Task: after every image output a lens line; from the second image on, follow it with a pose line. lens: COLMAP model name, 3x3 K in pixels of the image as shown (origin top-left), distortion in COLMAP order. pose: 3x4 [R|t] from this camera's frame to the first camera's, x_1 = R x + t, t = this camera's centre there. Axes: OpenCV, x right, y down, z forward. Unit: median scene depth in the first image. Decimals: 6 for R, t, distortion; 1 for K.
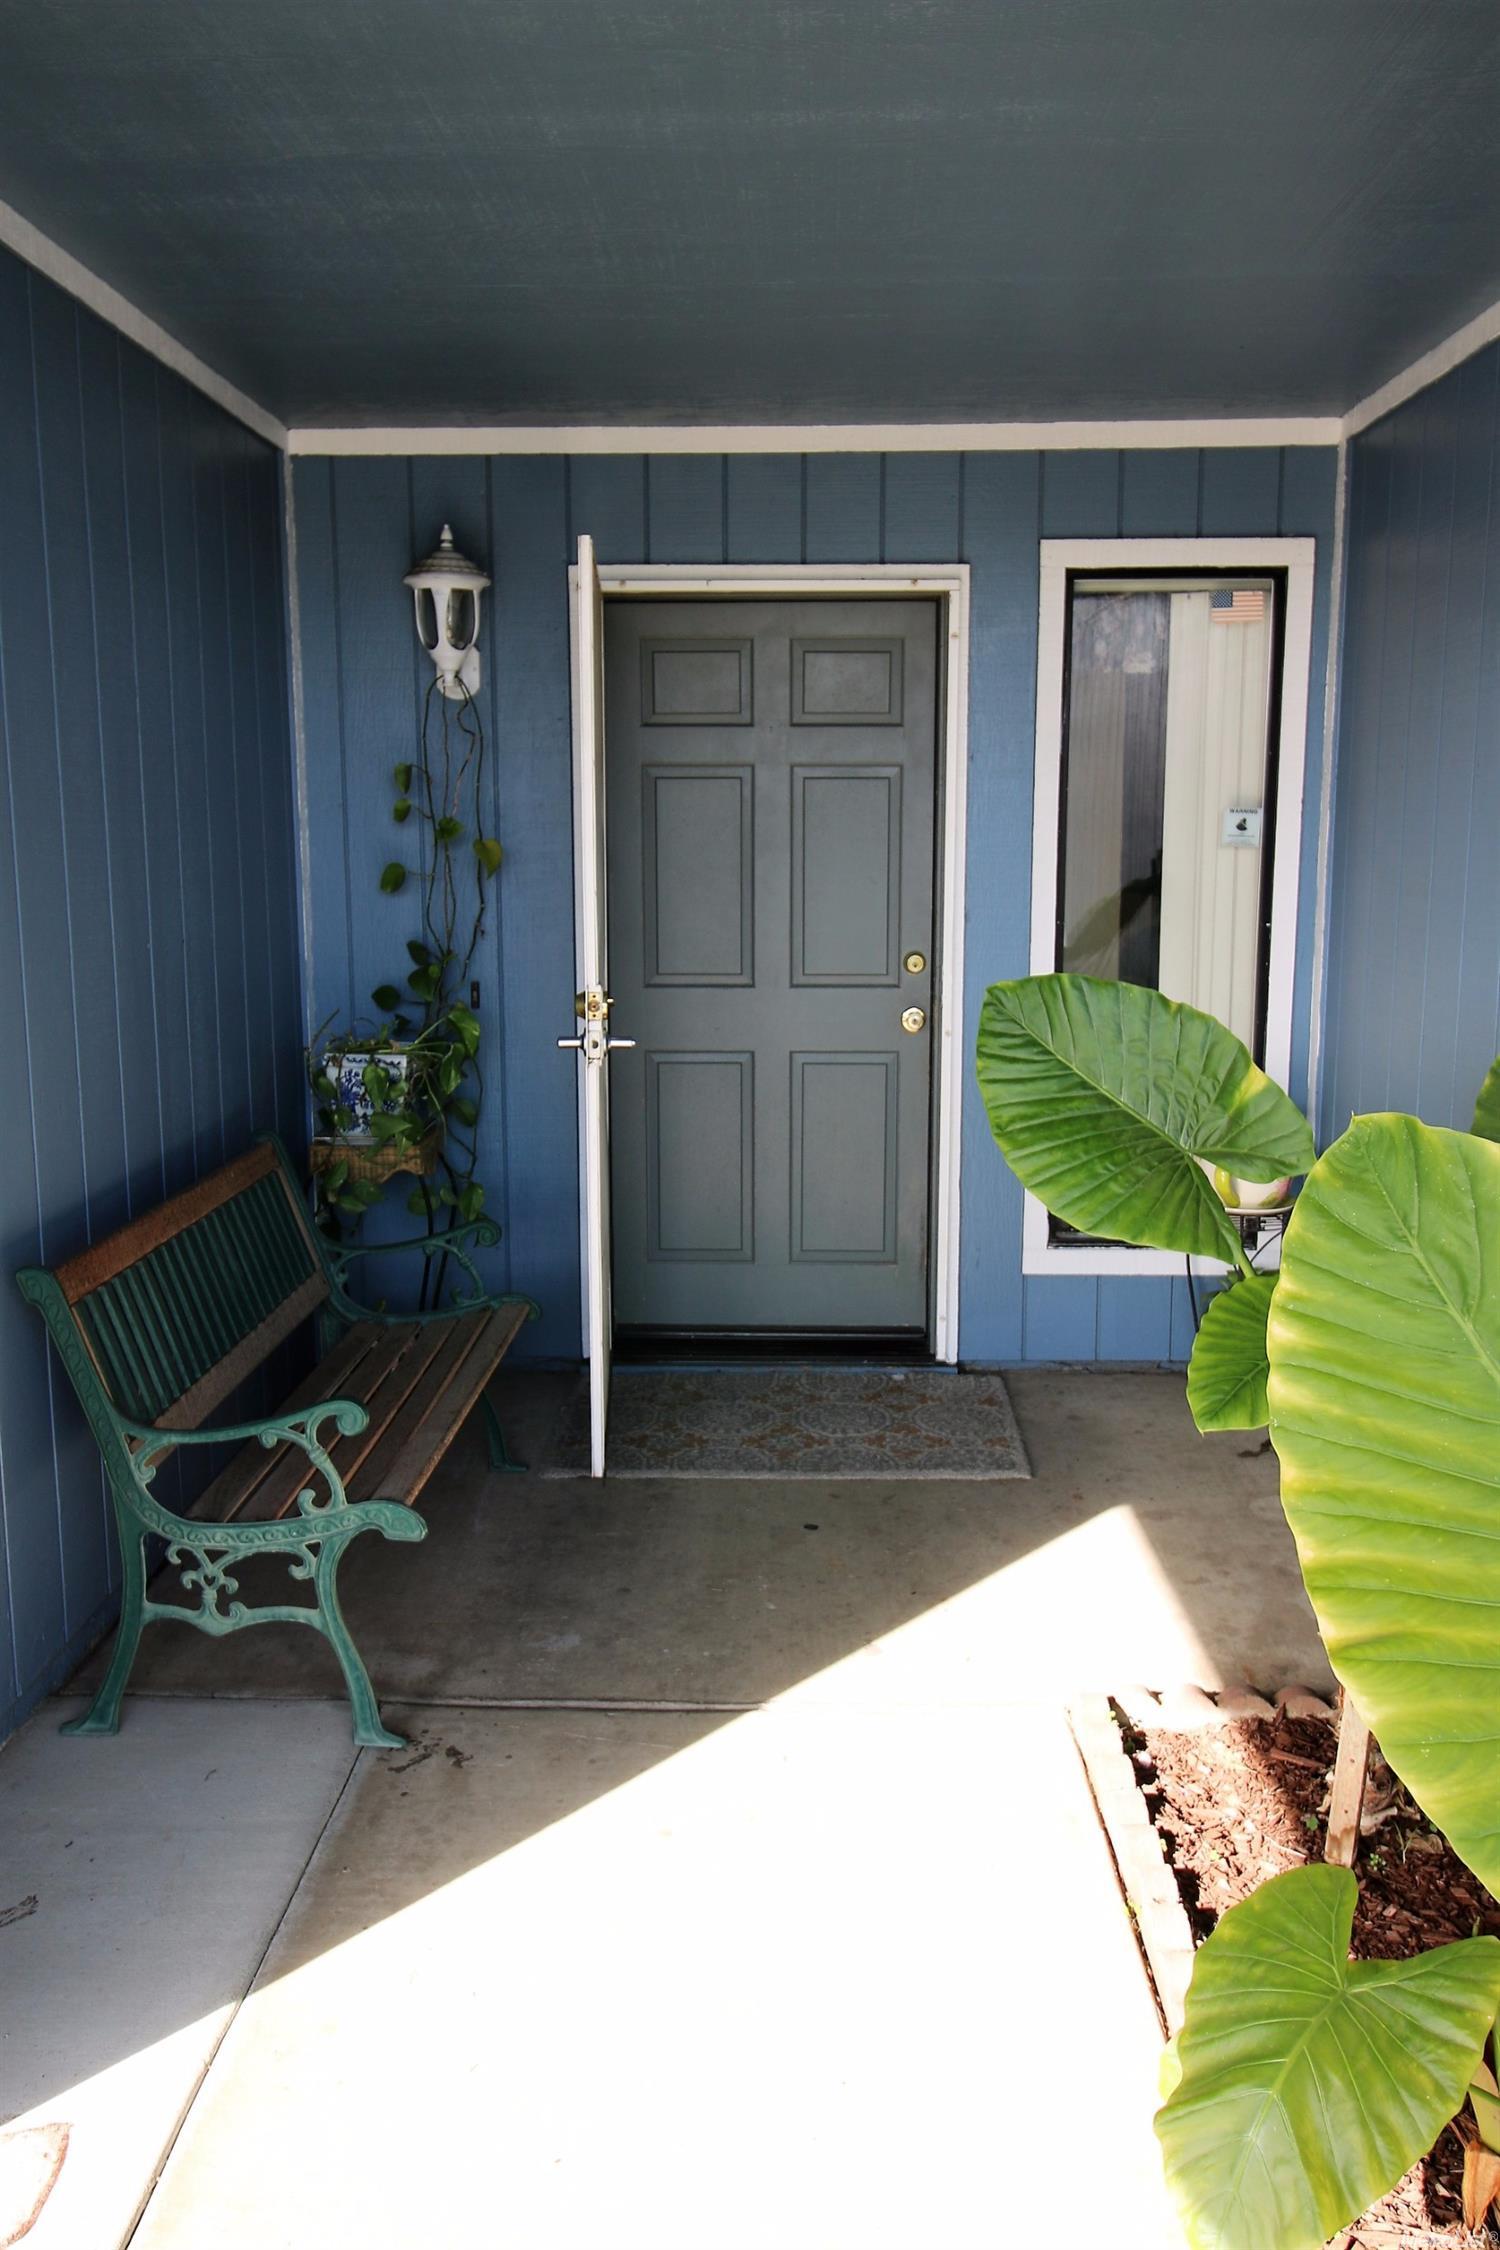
lens RADIAL K [[1781.1, 0, 743.7], [0, 1781.1, 1116.9], [0, 0, 1]] dist [-0.002009, 0.003352]
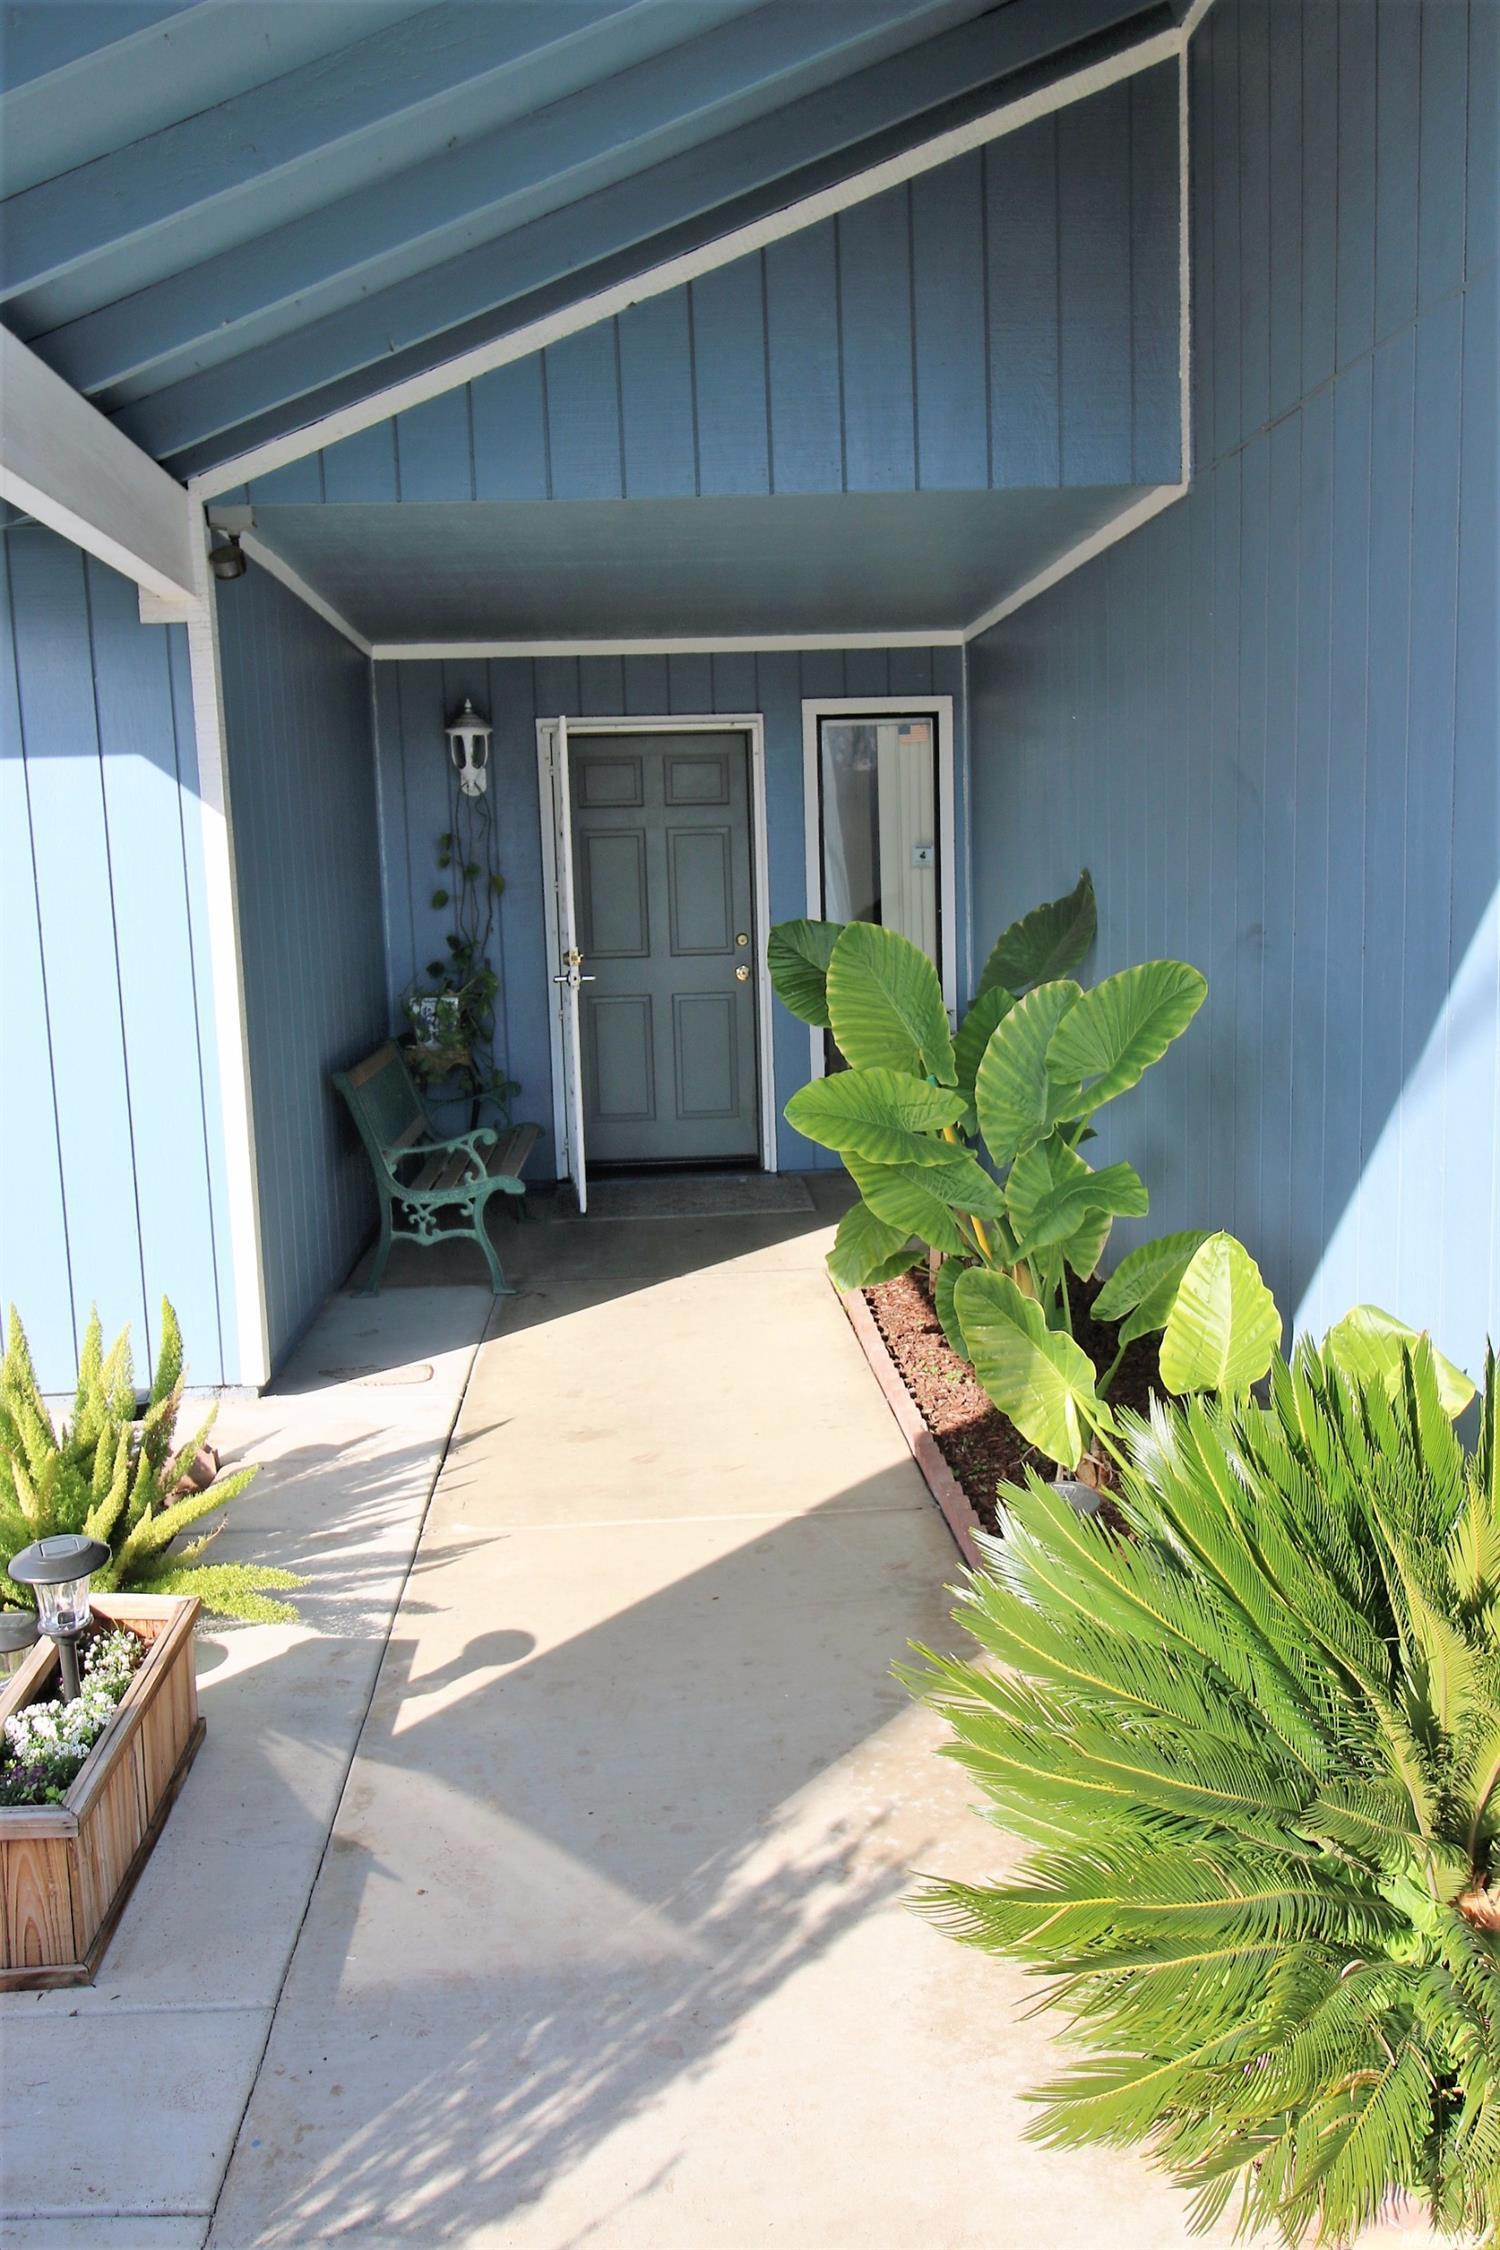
lens RADIAL K [[1781.1, 0, 747.7], [0, 1781.1, 1112.2], [0, 0, 1]] dist [-0.002009, 0.003352]
pose [[0.995156, -0.041094, 0.089311, -0.063291], [0.043724, 0.998660, -0.027690, 0.136262], [-0.088053, 0.031461, 0.995619, -0.758654]]
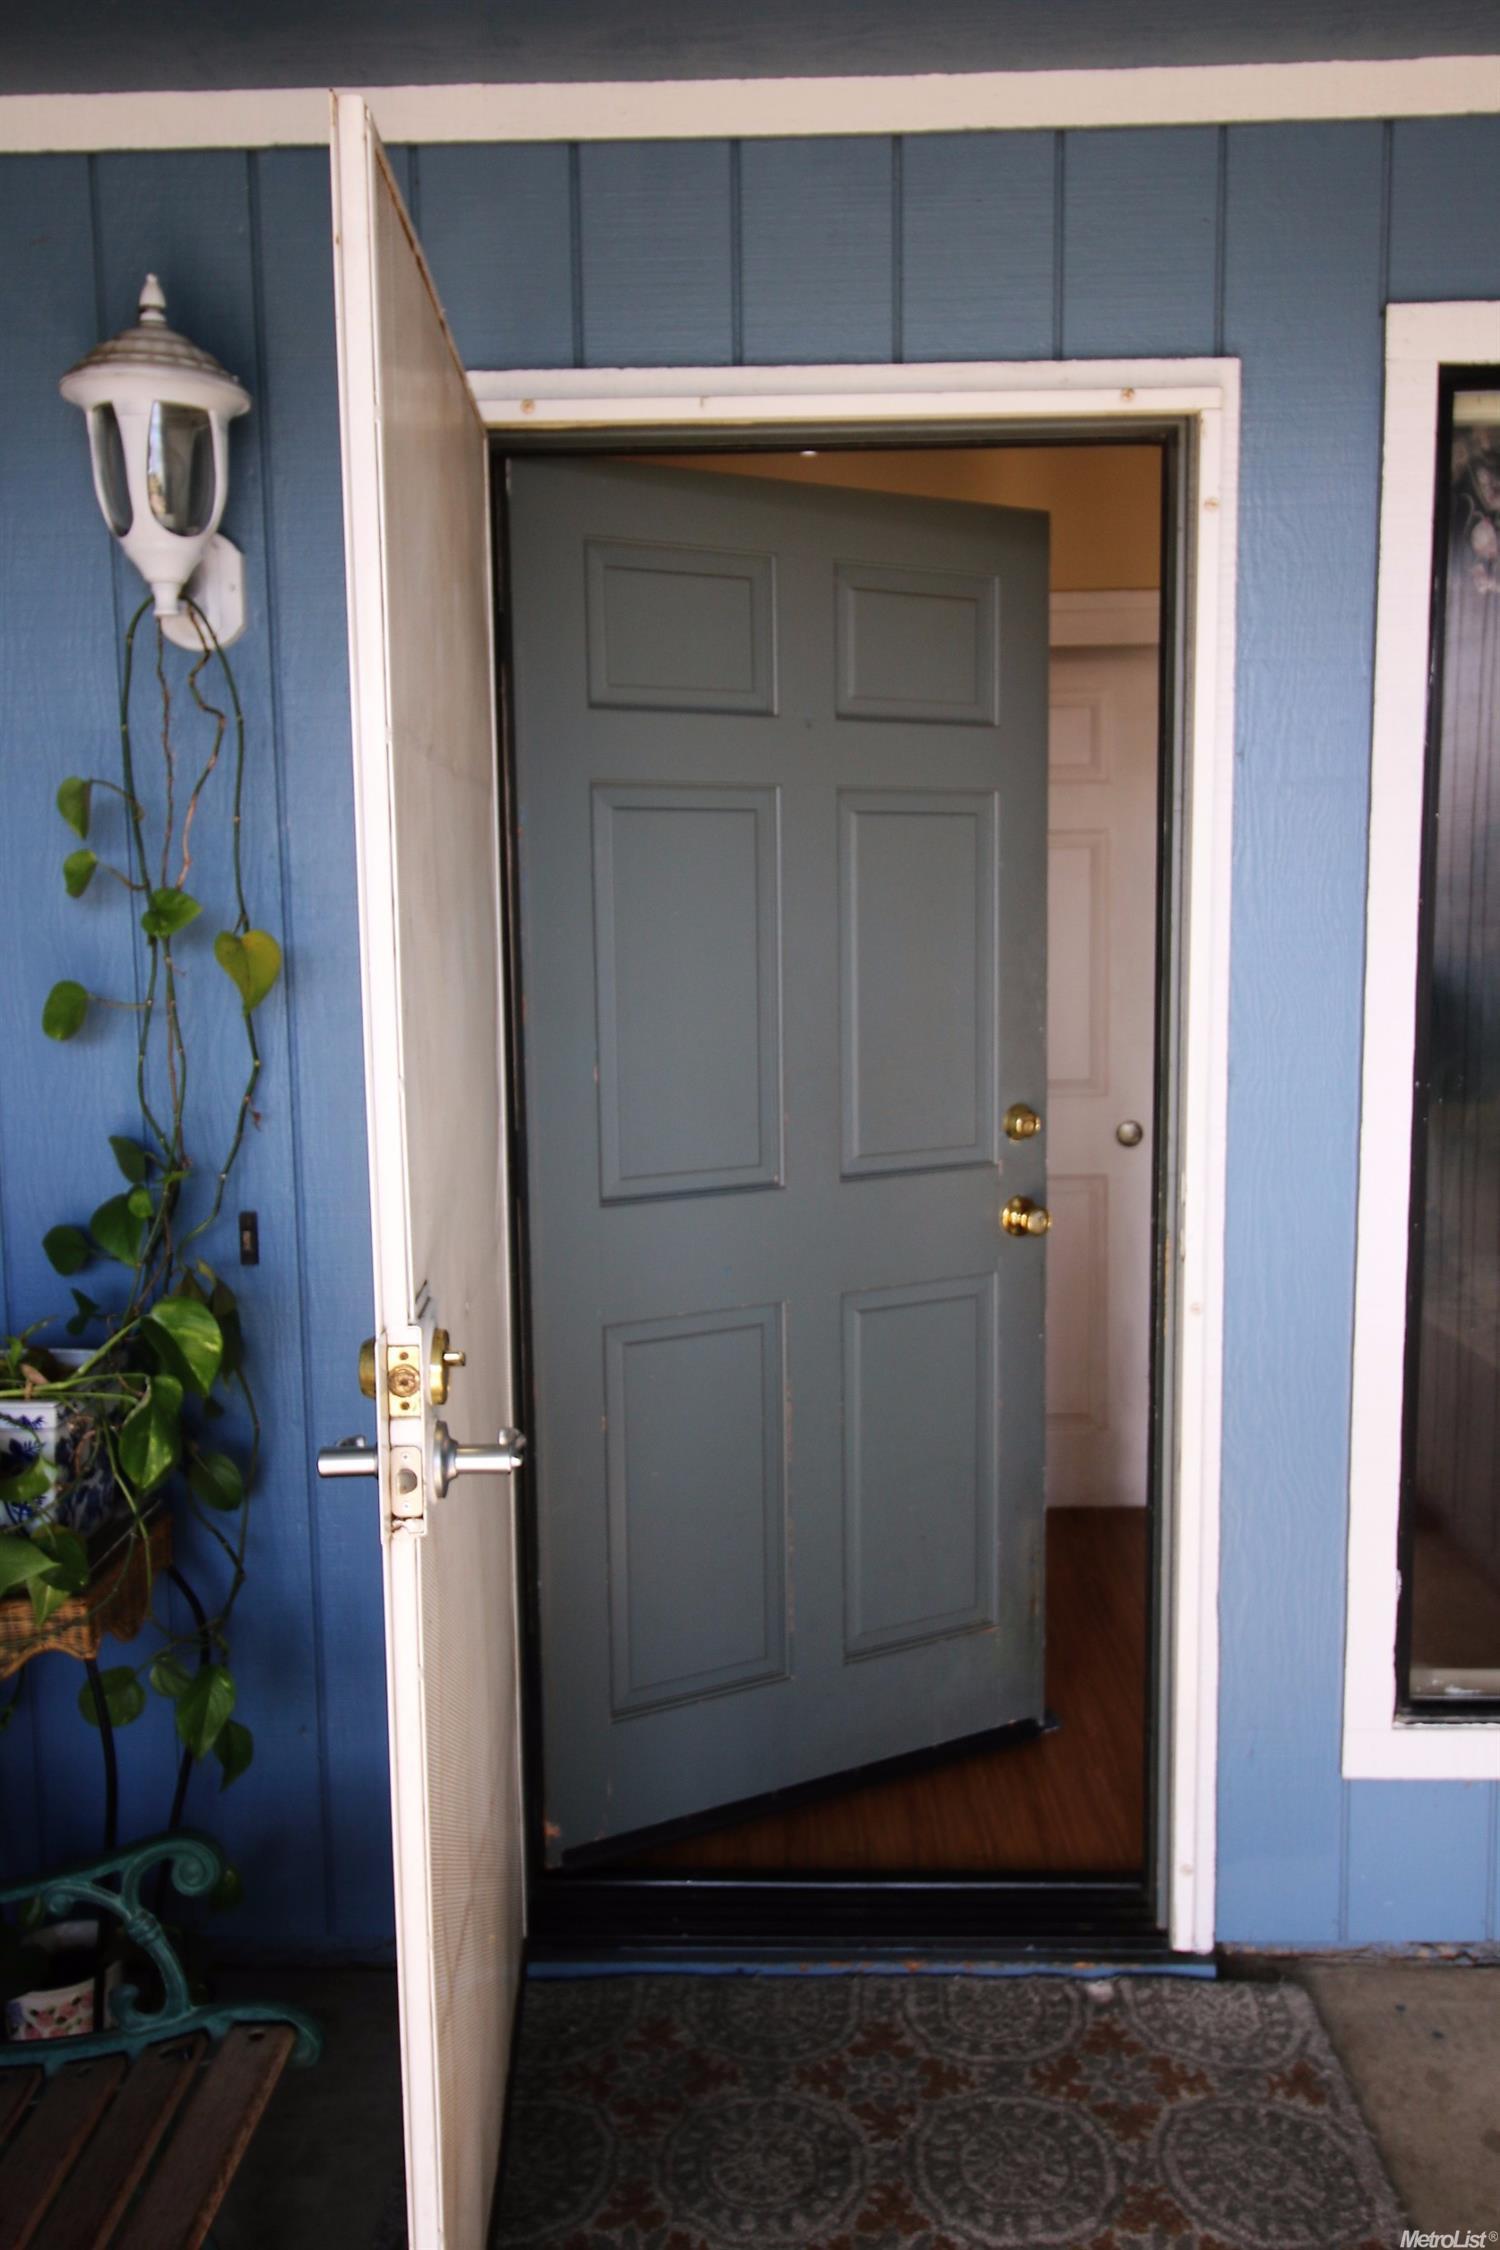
lens RADIAL K [[1781.1, 0, 748.5], [0, 1781.1, 1130.1], [0, 0, 1]] dist [-0.002009, 0.003352]
pose [[0.999933, -0.010726, -0.004416, -0.007618], [0.010567, 0.999352, -0.034421, -0.083932], [0.004782, 0.034372, 0.999398, 0.520873]]
